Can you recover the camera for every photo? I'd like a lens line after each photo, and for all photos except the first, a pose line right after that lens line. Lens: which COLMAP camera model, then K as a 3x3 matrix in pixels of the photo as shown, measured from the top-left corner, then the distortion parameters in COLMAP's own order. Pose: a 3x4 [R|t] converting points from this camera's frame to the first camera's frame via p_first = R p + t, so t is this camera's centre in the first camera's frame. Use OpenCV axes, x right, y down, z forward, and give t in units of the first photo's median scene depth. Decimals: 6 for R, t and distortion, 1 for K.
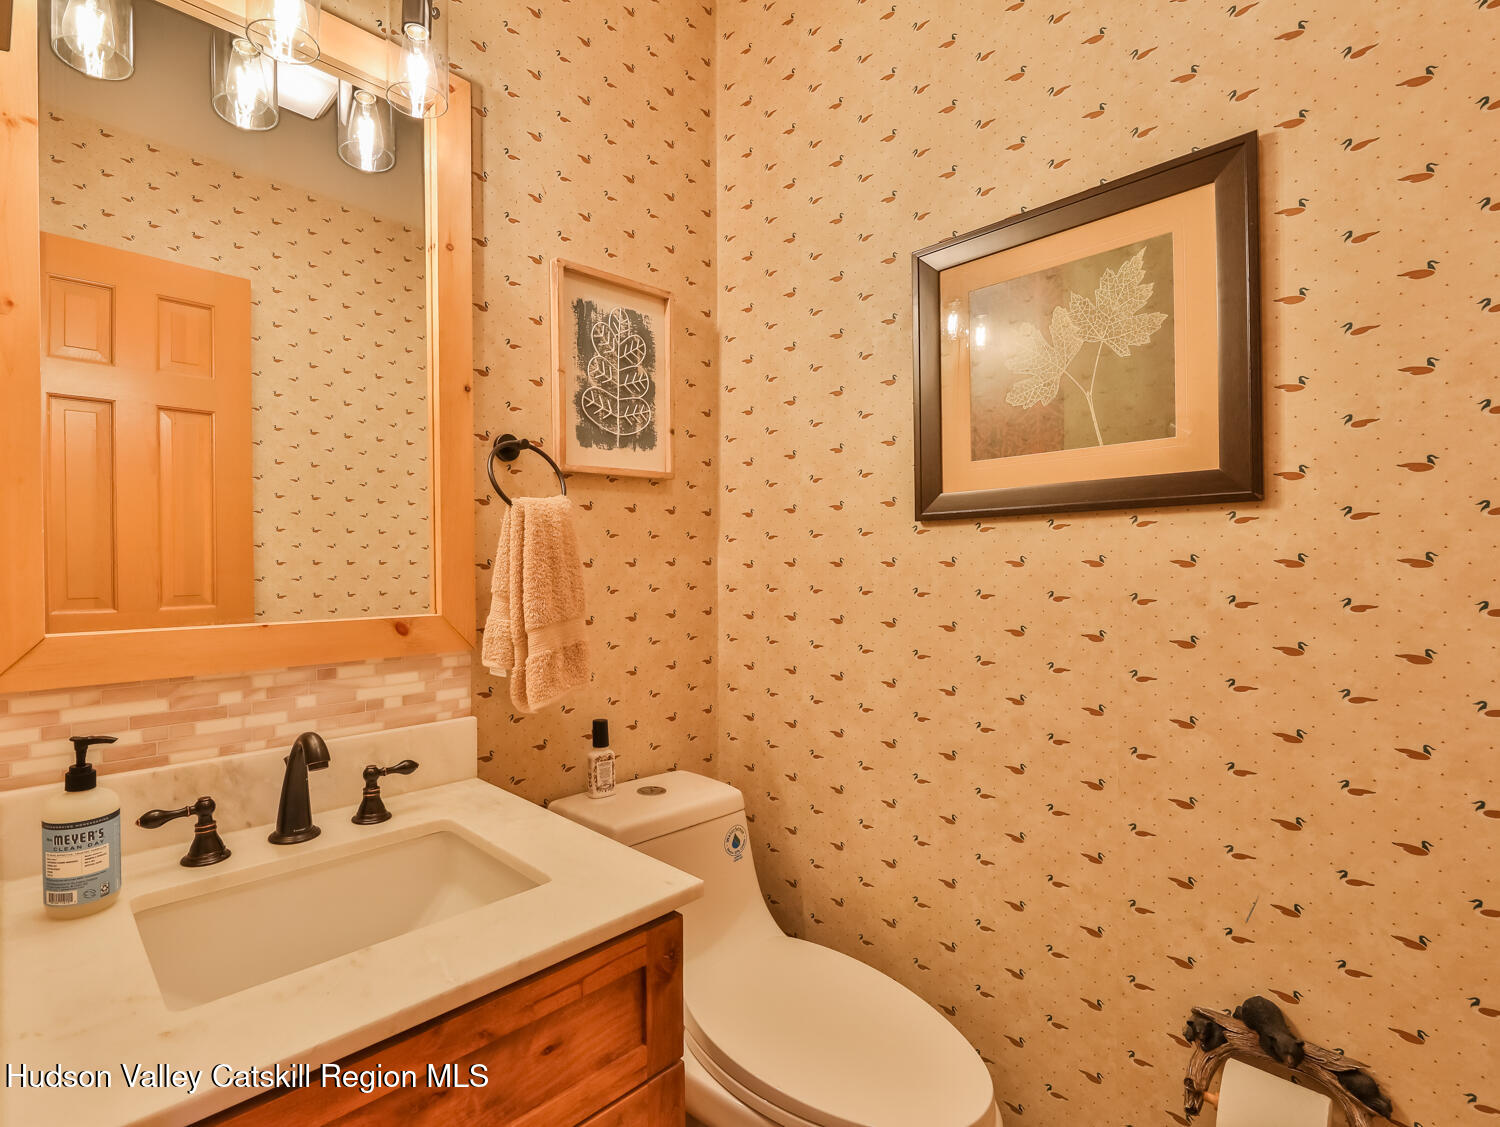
lens RADIAL K [[640.6, 0, 750.0], [0, 640.6, 563.5], [0, 0, 1]] dist [-0.000609, -0.000025]
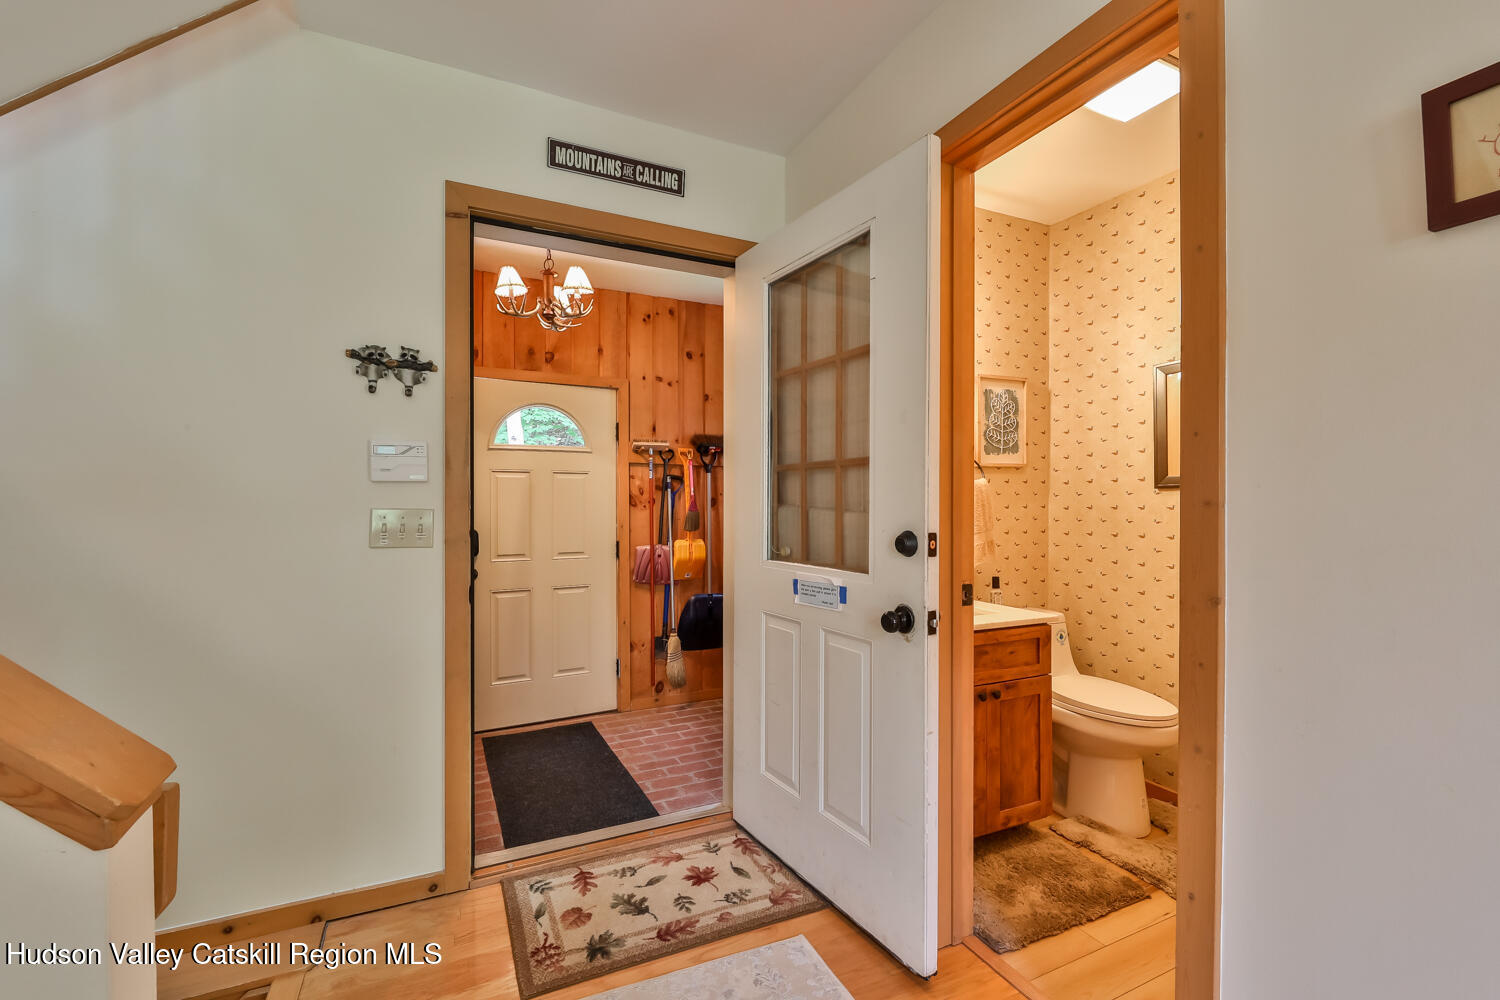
lens RADIAL K [[680.2, 0, 755.3], [0, 680.2, 503.6], [0, 0, 1]] dist [0.000650, -0.000072]
pose [[0.928296, 0.004712, -0.371812, -0.122372], [-0.005519, 0.999984, -0.001106, -0.004864], [0.371801, 0.003079, 0.928307, -1.435422]]
